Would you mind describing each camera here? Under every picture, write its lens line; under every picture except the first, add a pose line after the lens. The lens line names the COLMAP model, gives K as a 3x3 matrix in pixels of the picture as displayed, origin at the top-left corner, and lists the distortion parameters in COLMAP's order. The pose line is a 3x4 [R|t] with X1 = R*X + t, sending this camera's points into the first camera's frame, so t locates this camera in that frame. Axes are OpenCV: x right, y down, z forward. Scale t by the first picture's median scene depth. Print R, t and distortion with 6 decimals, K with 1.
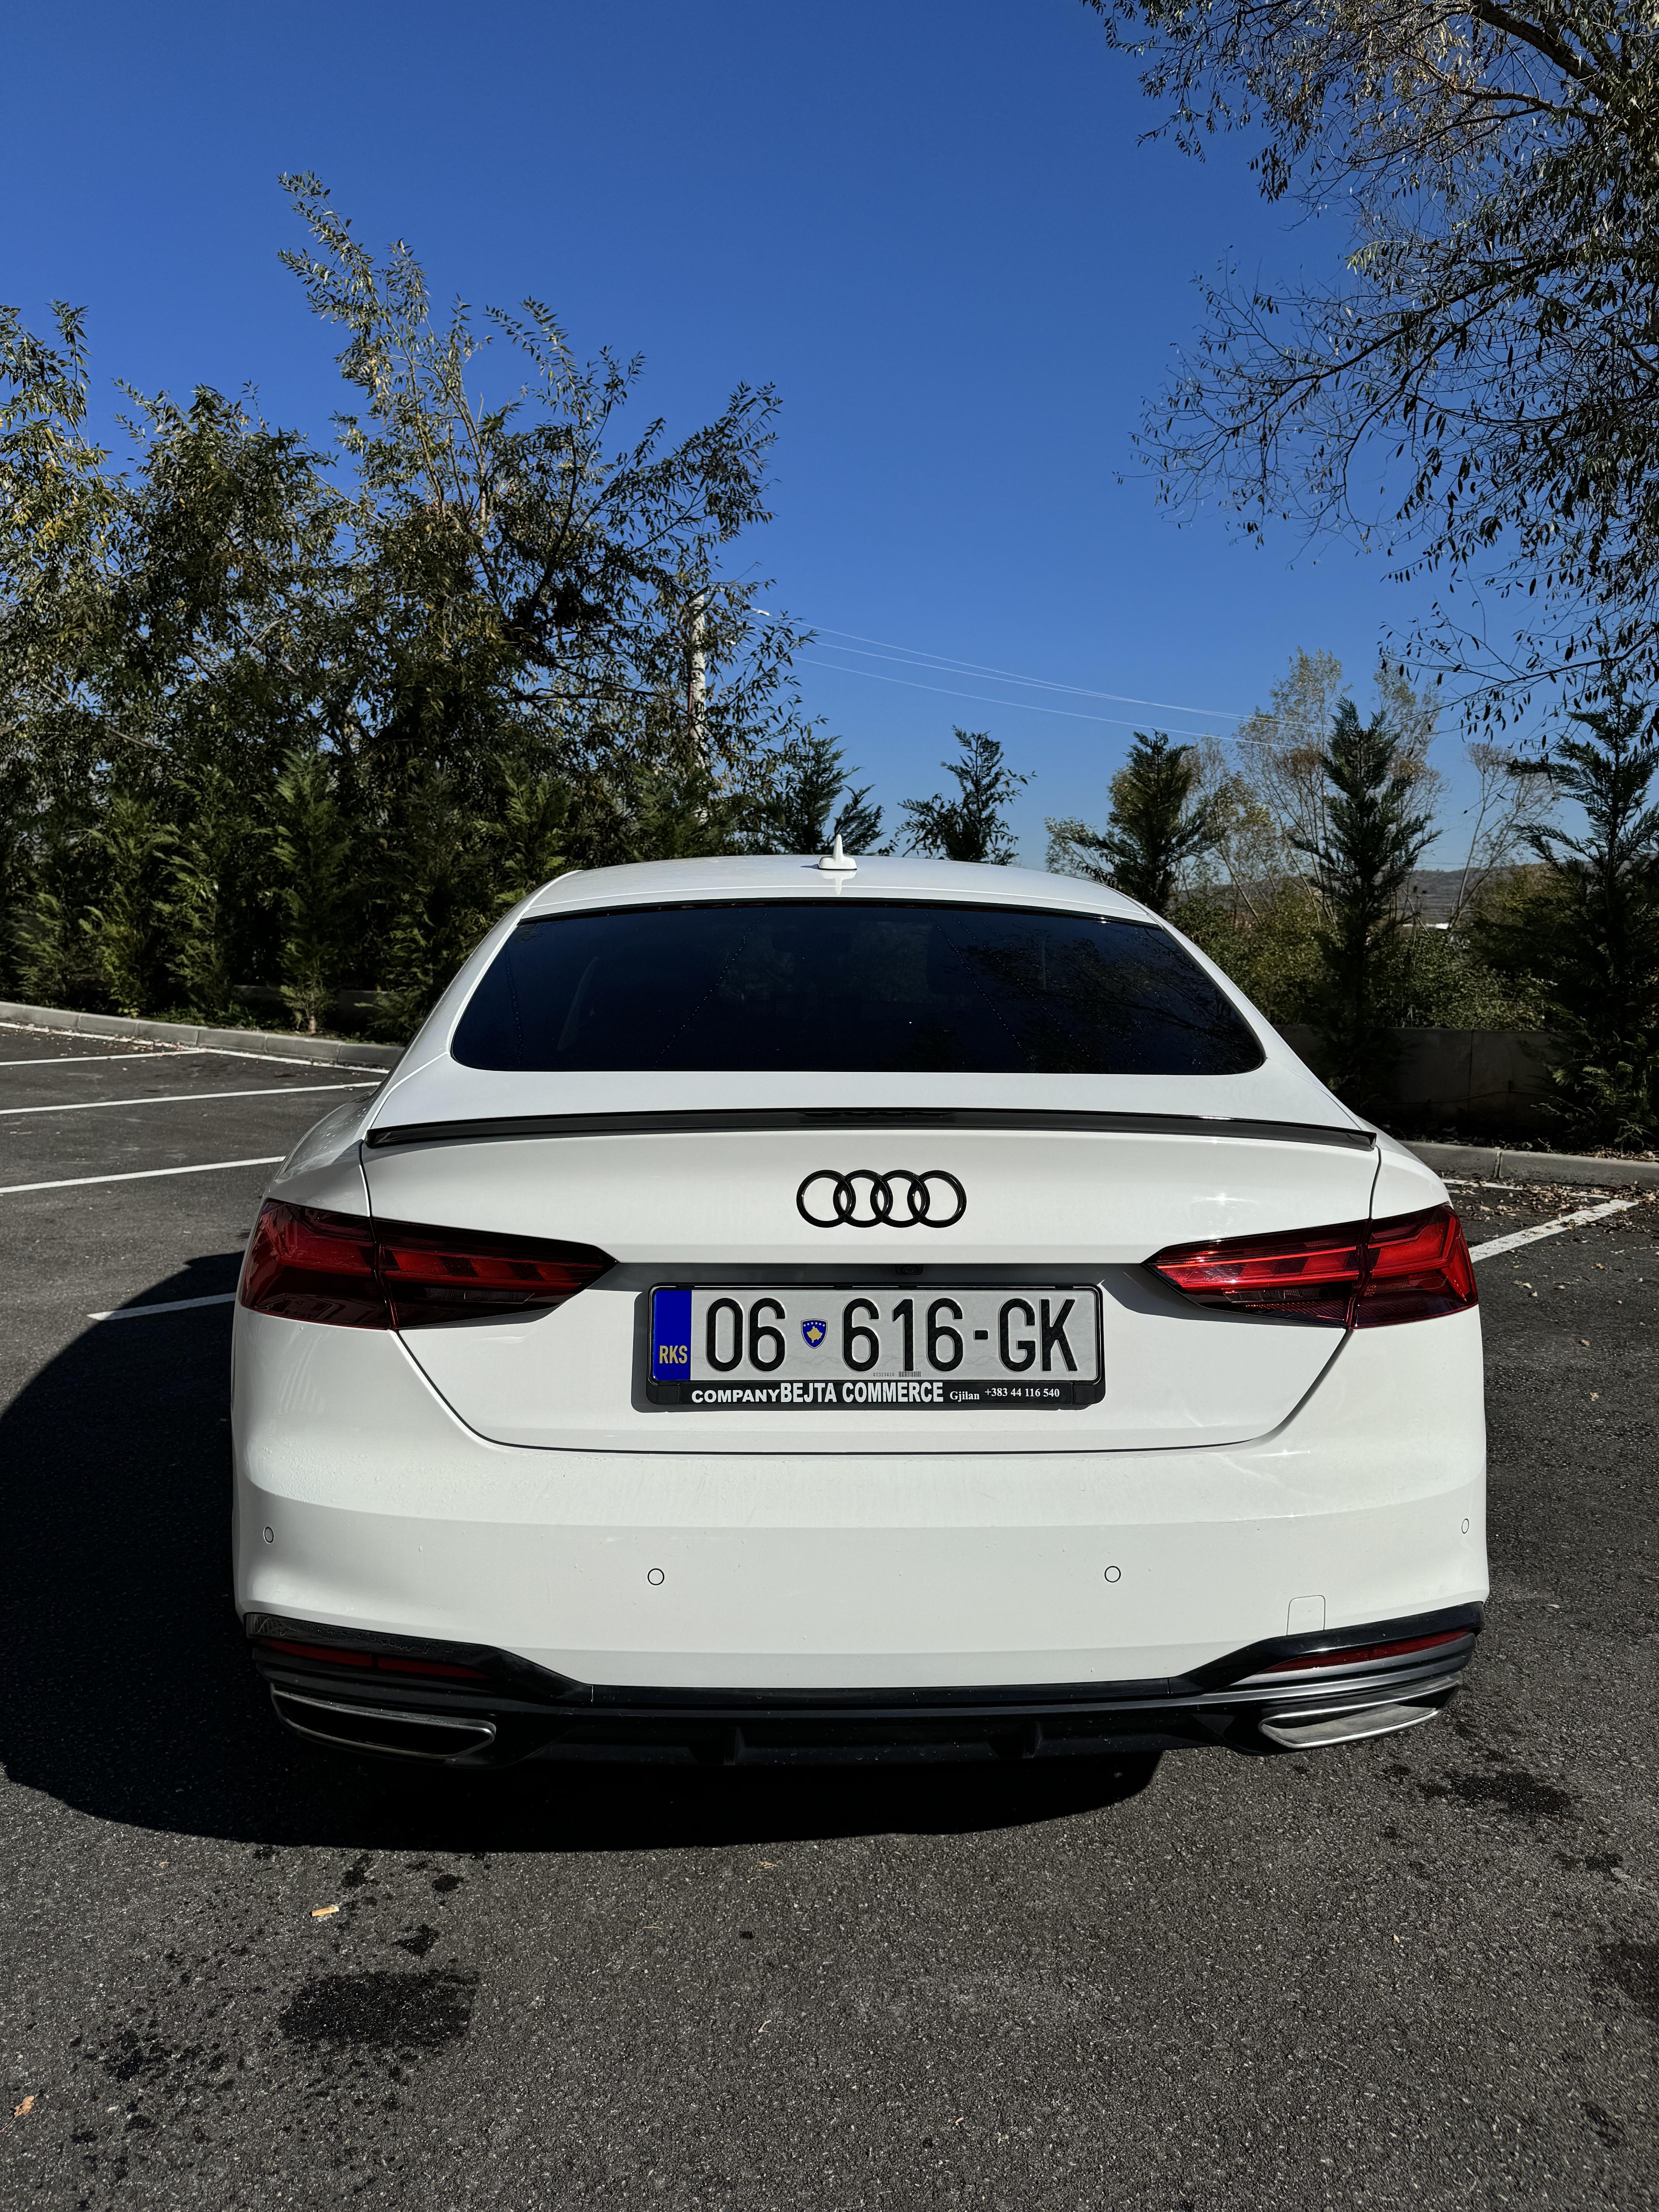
lens RADIAL K [[1550.3, 0, 816.1], [0, 1550.3, 1102.5], [0, 0, 1]] dist [0.035819, -0.035088]
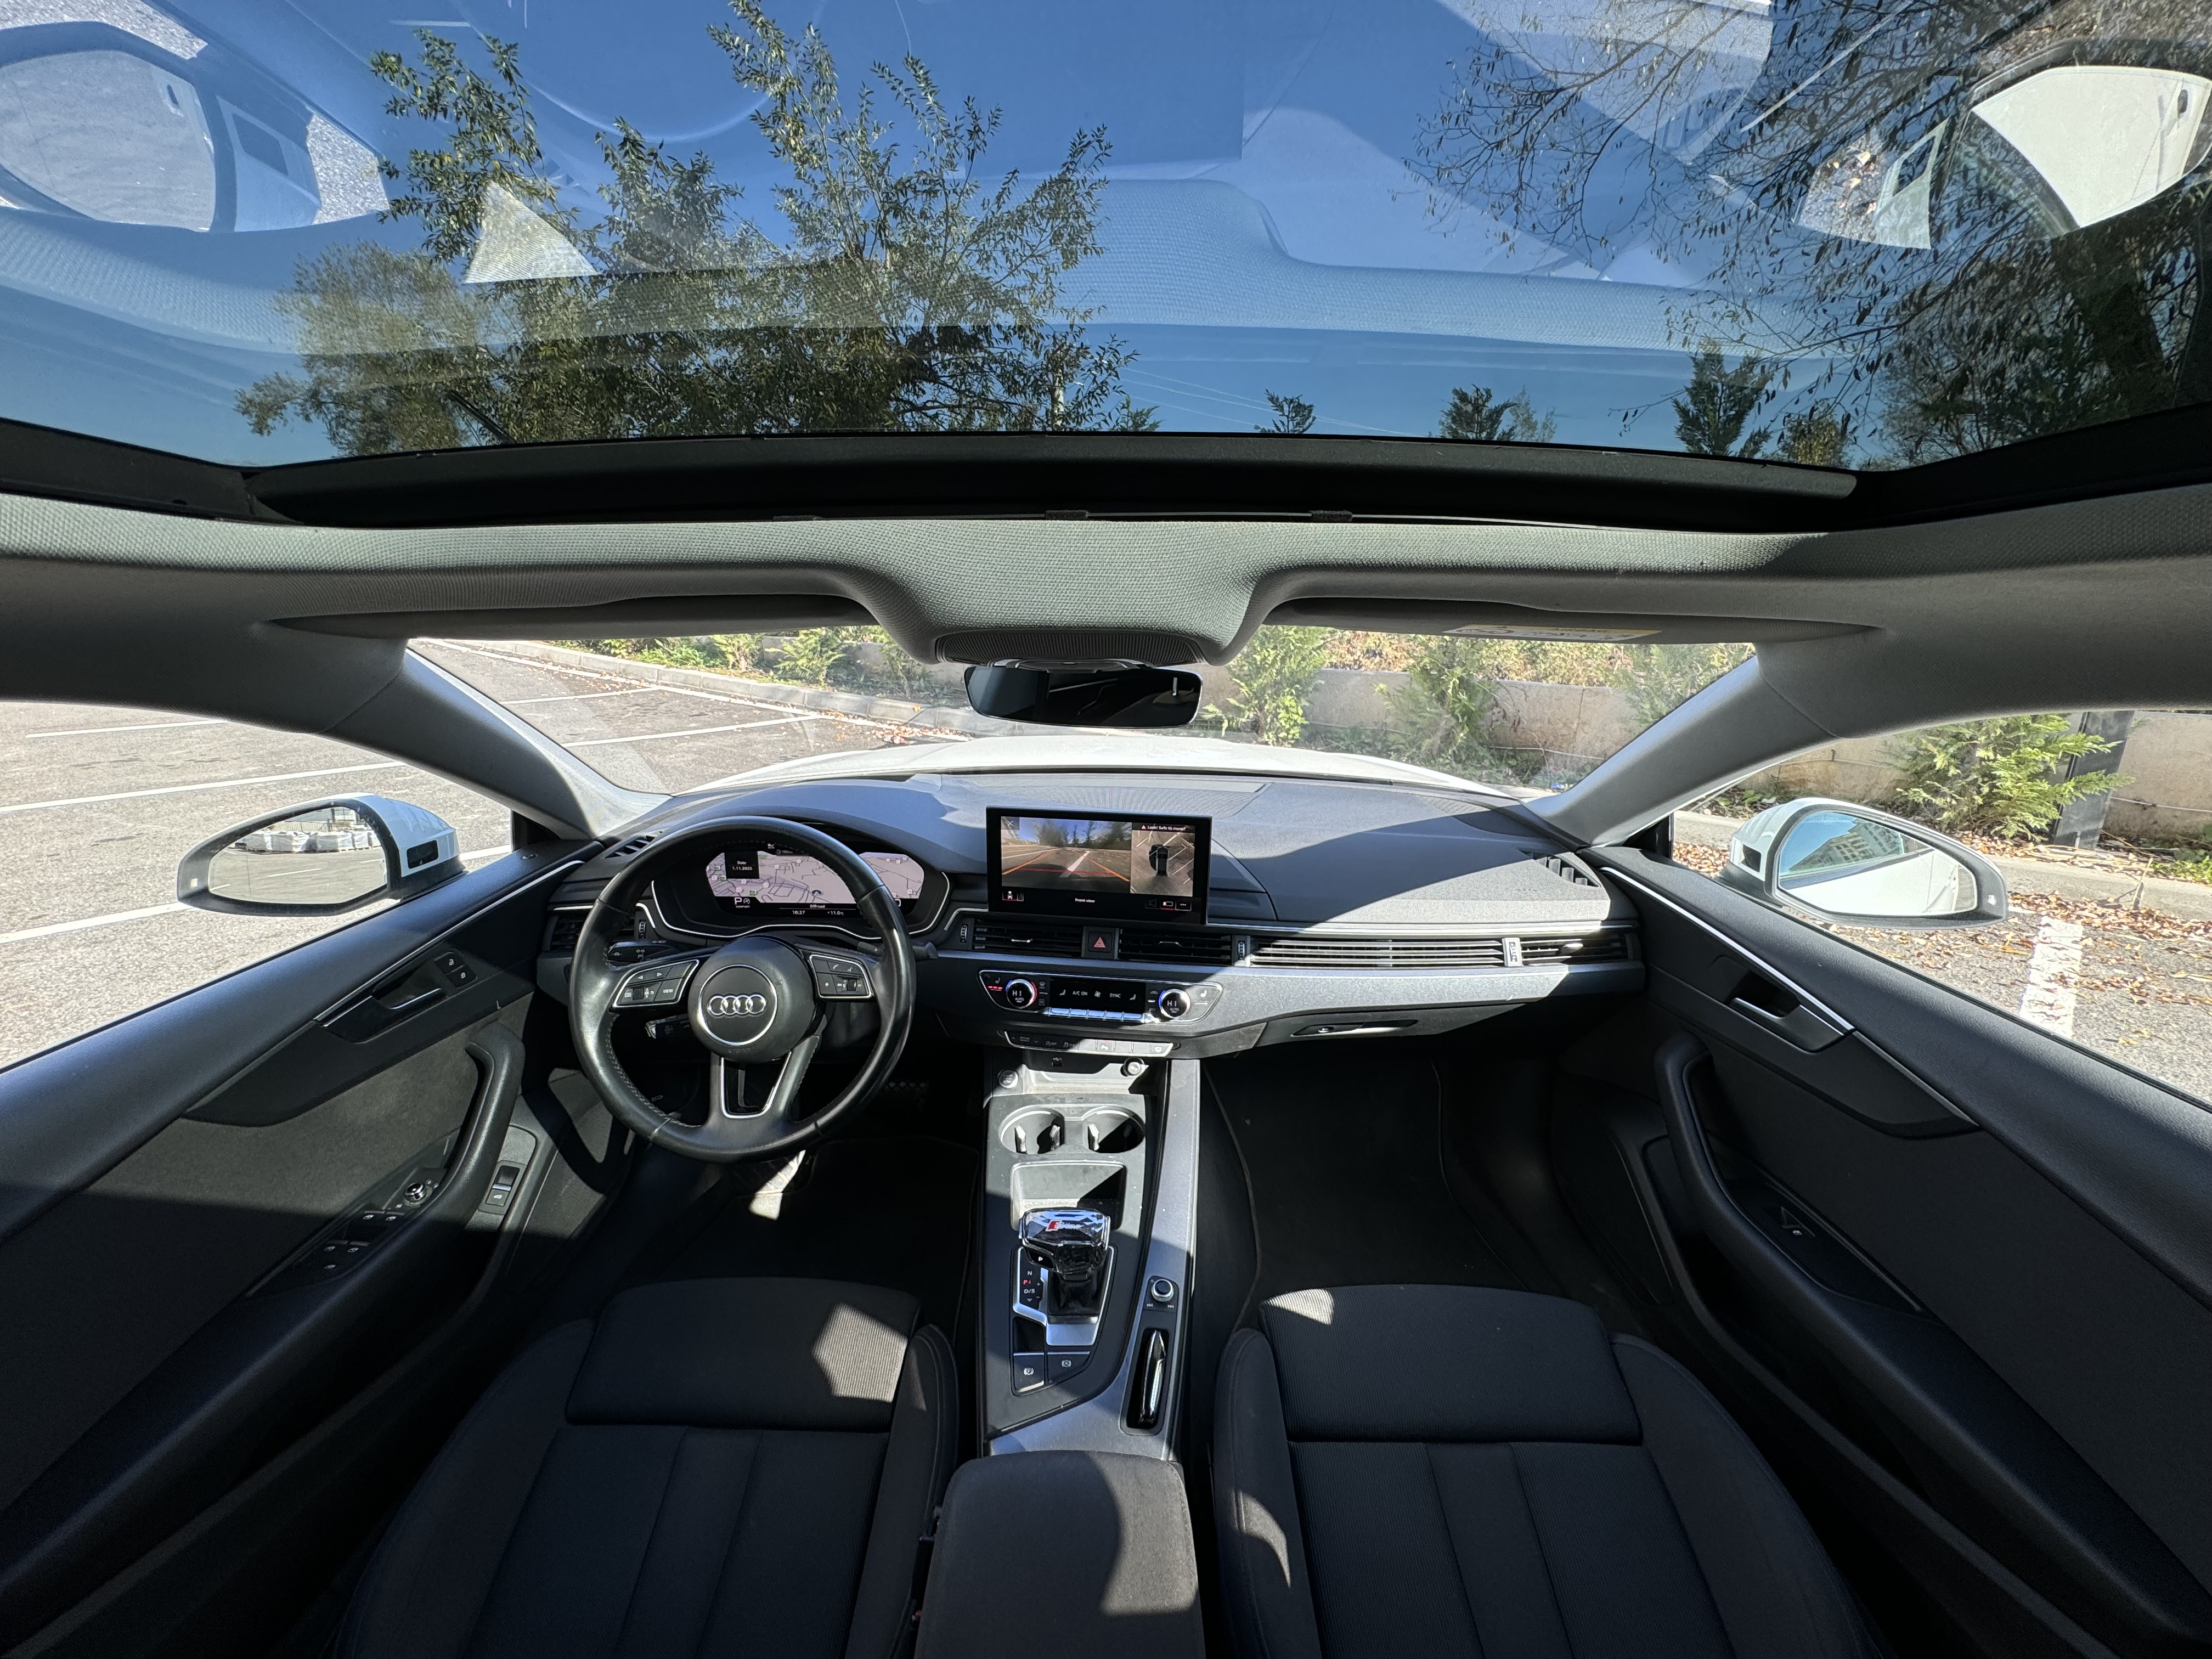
lens RADIAL K [[889.1, 0, 1092.1], [0, 889.1, 832.2], [0, 0, 1]] dist [0.000921, -0.000081]
pose [[0.998872, 0.007822, -0.046841, 0.000202], [0.000010, 0.986309, 0.164905, -0.032811], [0.047489, -0.164720, 0.985197, 0.239561]]
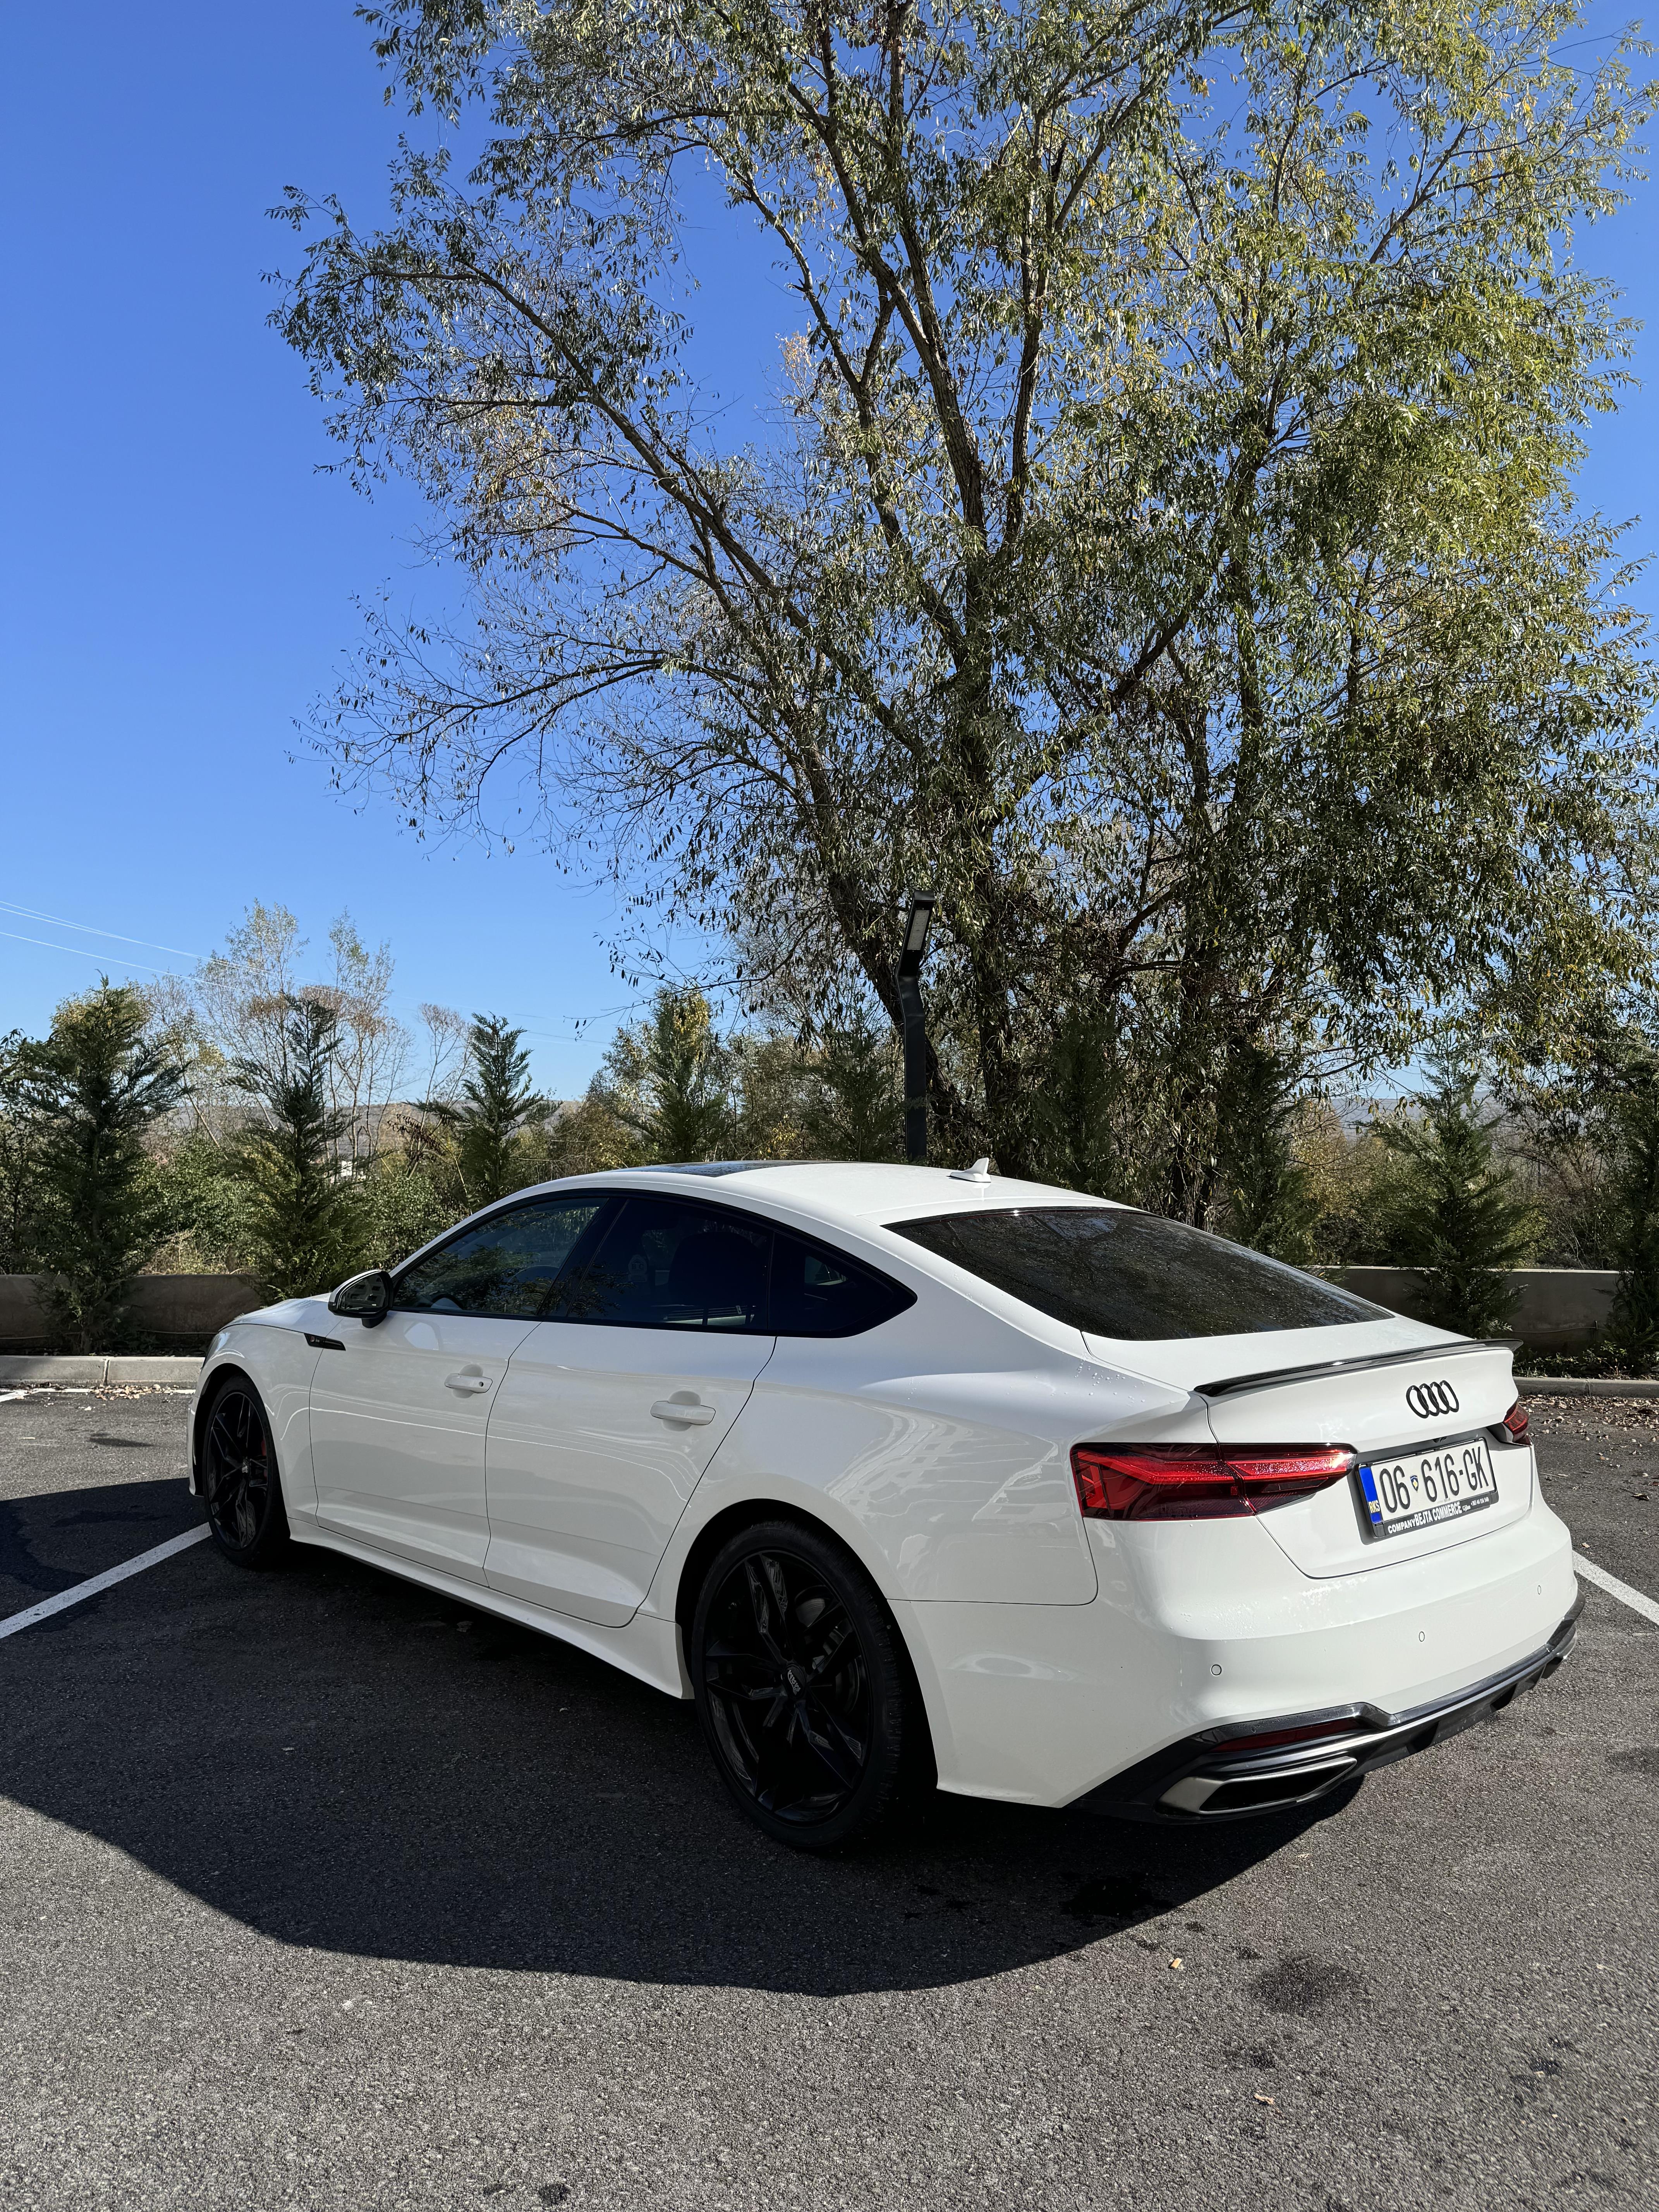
lens RADIAL K [[1550.3, 0, 816.1], [0, 1550.3, 1102.5], [0, 0, 1]] dist [0.035819, -0.035088]
pose [[0.764564, 0.032445, 0.643731, -0.205201], [0.064590, 0.989848, -0.126604, -0.011729], [-0.641304, 0.138376, 0.754706, 0.007197]]
